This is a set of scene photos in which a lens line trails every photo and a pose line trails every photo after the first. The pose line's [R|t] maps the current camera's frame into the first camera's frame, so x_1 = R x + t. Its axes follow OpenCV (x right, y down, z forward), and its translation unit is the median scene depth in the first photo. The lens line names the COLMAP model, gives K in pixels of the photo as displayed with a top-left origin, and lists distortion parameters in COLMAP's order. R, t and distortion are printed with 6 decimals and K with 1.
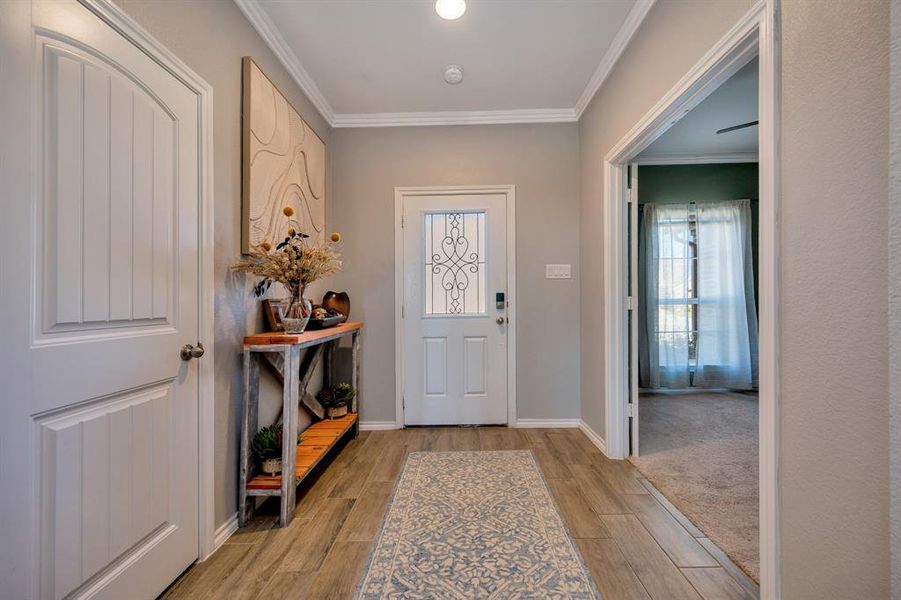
lens RADIAL K [[357.3, 0, 450.5], [0, 357.3, 300.0], [0, 0, 1]] dist [-0.000998, 0.000021]
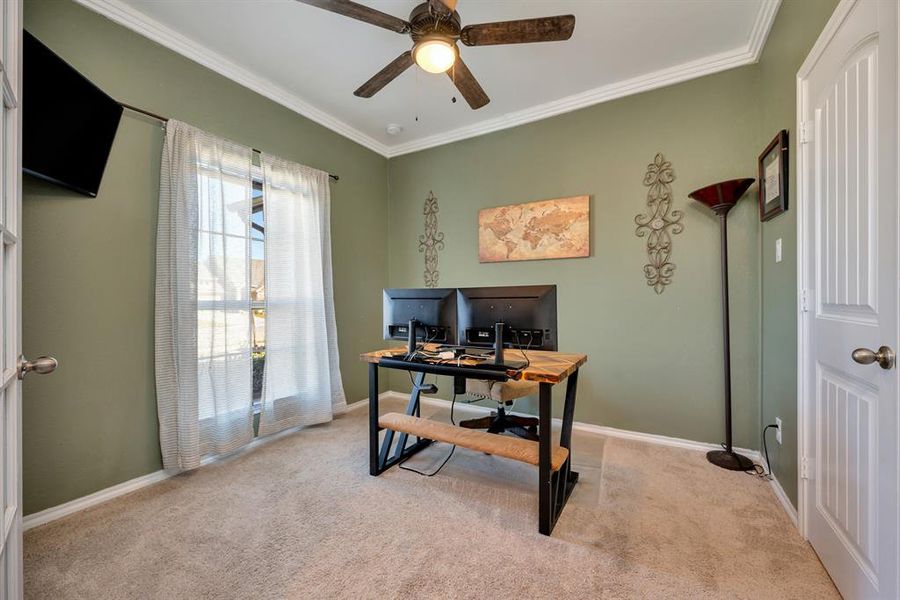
lens RADIAL K [[356.9, 0, 450.0], [0, 356.9, 300.0], [0, 0, 1]] dist [-0.000998, 0.000021]
pose [[0.496646, 0.002434, 0.867950, 0.293473], [0.001061, 0.999994, -0.003411, -0.002797], [-0.867953, 0.002615, 0.496640, 0.381191]]
